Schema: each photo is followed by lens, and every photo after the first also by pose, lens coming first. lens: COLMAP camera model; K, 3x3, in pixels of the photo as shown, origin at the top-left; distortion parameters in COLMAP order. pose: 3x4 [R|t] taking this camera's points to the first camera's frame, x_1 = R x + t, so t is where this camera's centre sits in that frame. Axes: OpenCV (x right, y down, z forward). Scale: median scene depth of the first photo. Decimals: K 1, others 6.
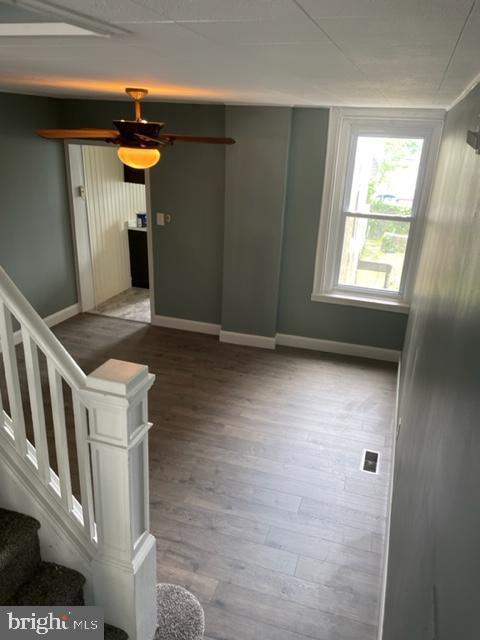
lens RADIAL K [[478.0, 0, 240.0], [0, 478.0, 320.0], [0, 0, 1]] dist [0.095548, -0.123018]
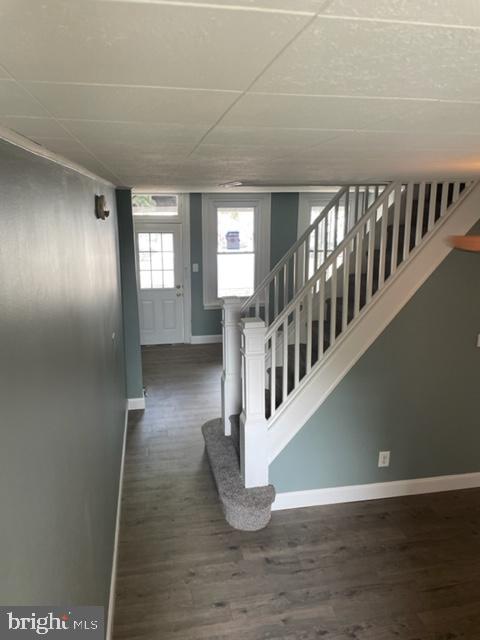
lens RADIAL K [[478.0, 0, 240.0], [0, 478.0, 320.0], [0, 0, 1]] dist [0.095548, -0.123018]
pose [[-0.866723, 0.080062, -0.492323, 0.386538], [-0.214149, 0.831704, 0.512258, -0.441046], [0.450479, 0.549416, -0.703712, 1.129738]]
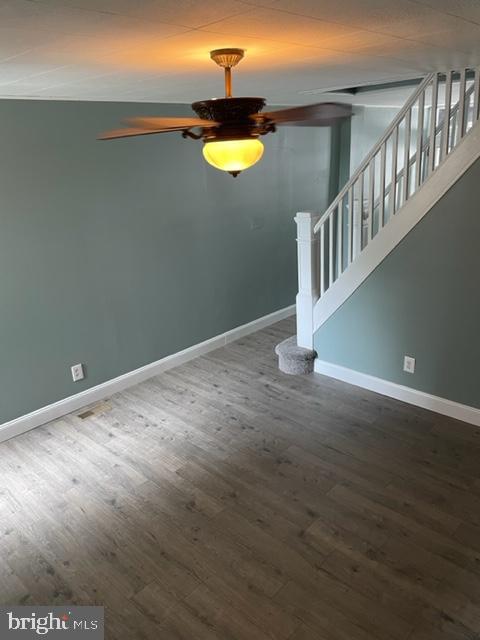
lens RADIAL K [[478.0, 0, 240.0], [0, 478.0, 320.0], [0, 0, 1]] dist [0.095548, -0.123018]
pose [[-0.903848, -0.130180, 0.407570, -0.491770], [0.180743, 0.747243, 0.639499, -0.549685], [-0.387803, 0.651675, -0.651865, 1.488997]]
